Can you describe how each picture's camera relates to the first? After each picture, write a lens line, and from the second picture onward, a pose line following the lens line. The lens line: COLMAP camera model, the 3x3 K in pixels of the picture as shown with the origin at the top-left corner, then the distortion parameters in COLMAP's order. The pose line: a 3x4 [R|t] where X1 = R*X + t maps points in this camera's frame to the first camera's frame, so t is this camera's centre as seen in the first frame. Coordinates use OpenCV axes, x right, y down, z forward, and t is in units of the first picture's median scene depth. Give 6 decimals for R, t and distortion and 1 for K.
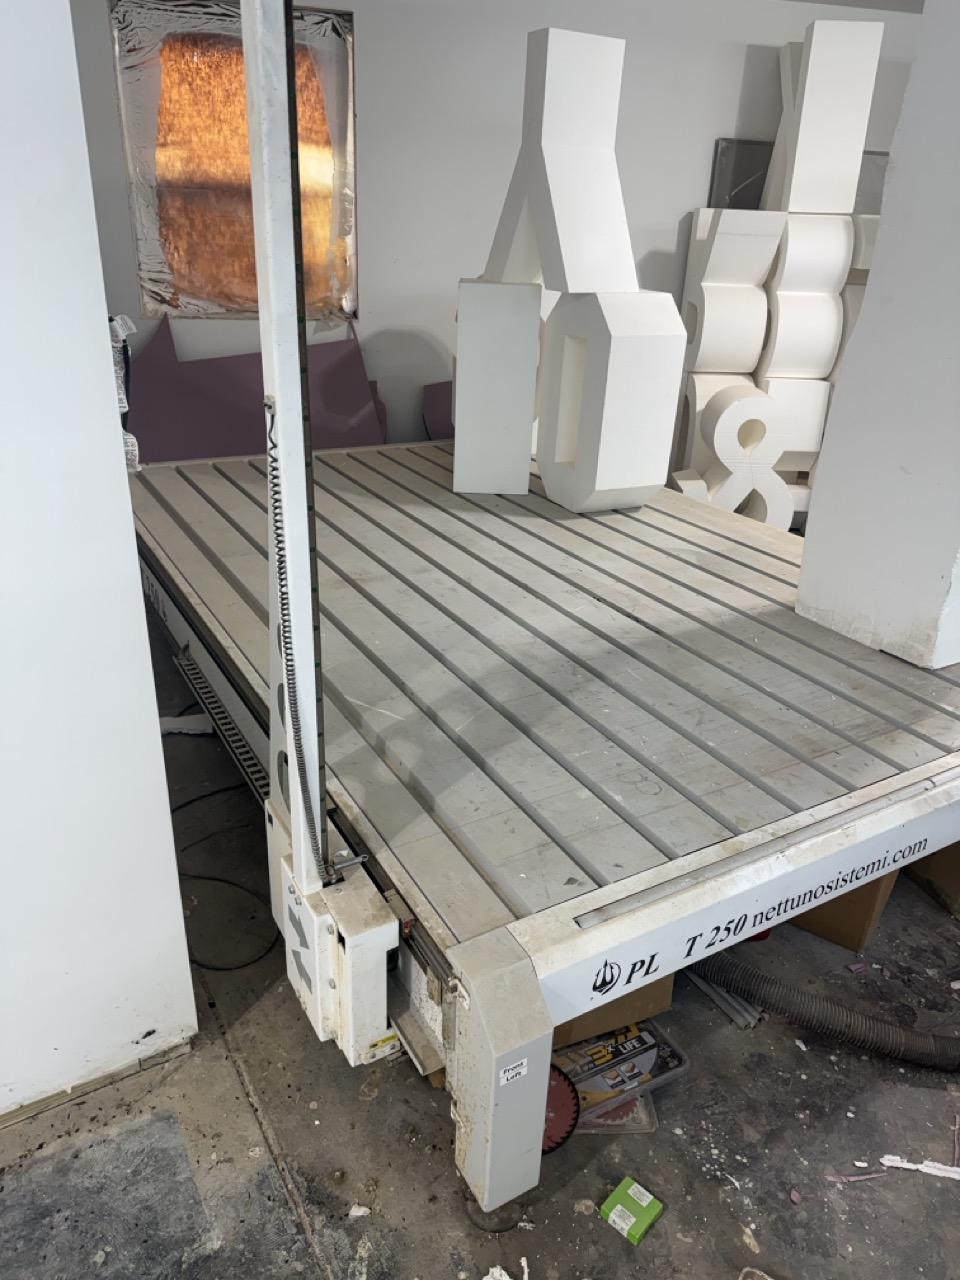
lens RADIAL K [[892.5, 0, 480.0], [0, 892.5, 640.0], [0, 0, 1]] dist [0.035429, -0.068647]
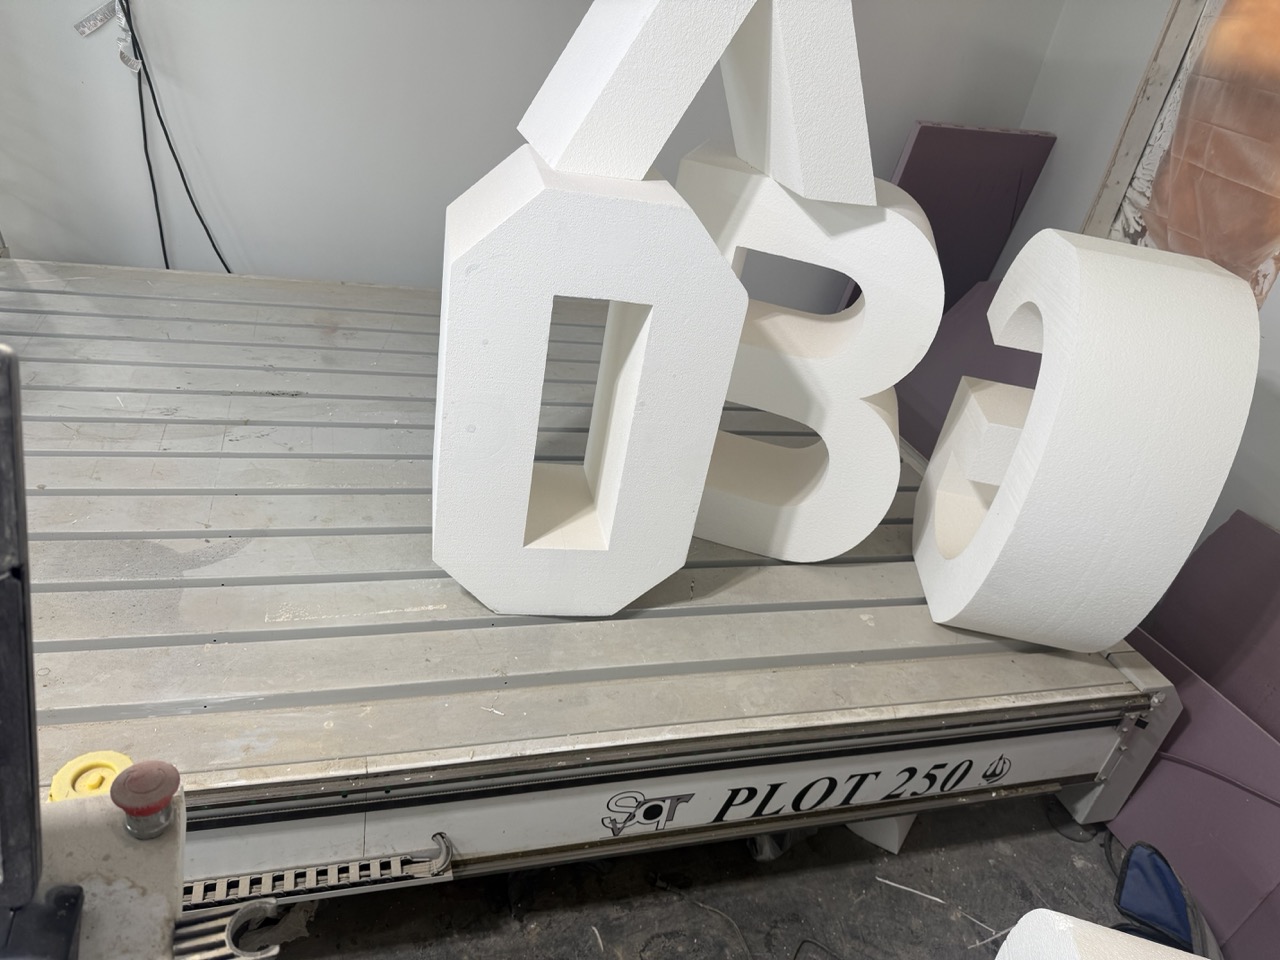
lens RADIAL K [[892.5, 0, 640.0], [0, 892.5, 480.0], [0, 0, 1]] dist [0.035429, -0.068647]
pose [[-0.228094, 0.406228, -0.884846, 0.450228], [-0.562977, 0.686448, 0.460268, -0.374071], [0.794374, 0.603132, 0.072123, 0.809161]]
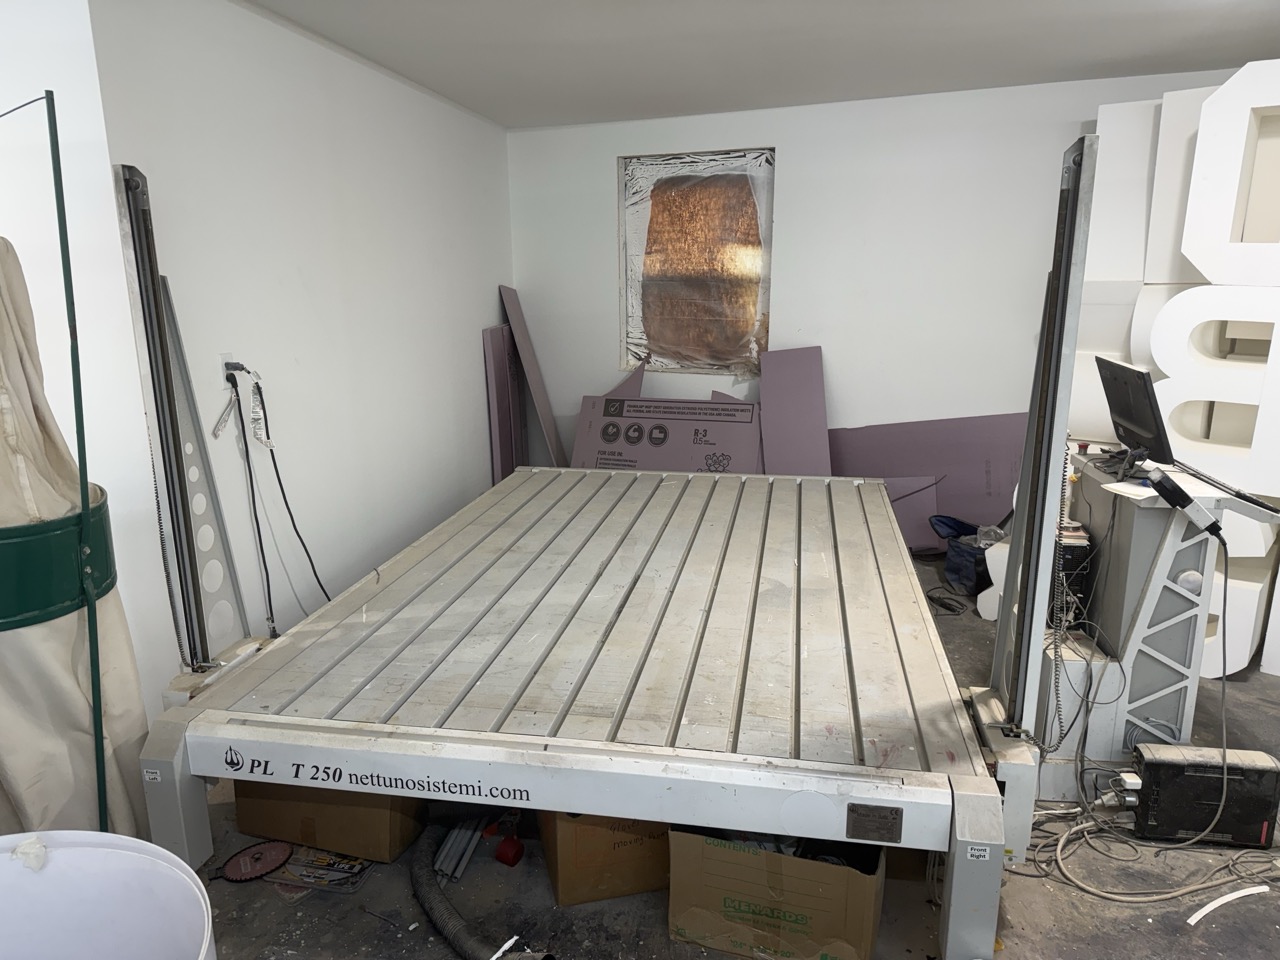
lens RADIAL K [[892.5, 0, 640.0], [0, 892.5, 480.0], [0, 0, 1]] dist [0.035429, -0.068647]
pose [[0.751666, 0.101448, -0.651695, 0.578098], [-0.243423, 0.961010, -0.131167, -0.025223], [0.612979, 0.257231, 0.747054, 0.037921]]
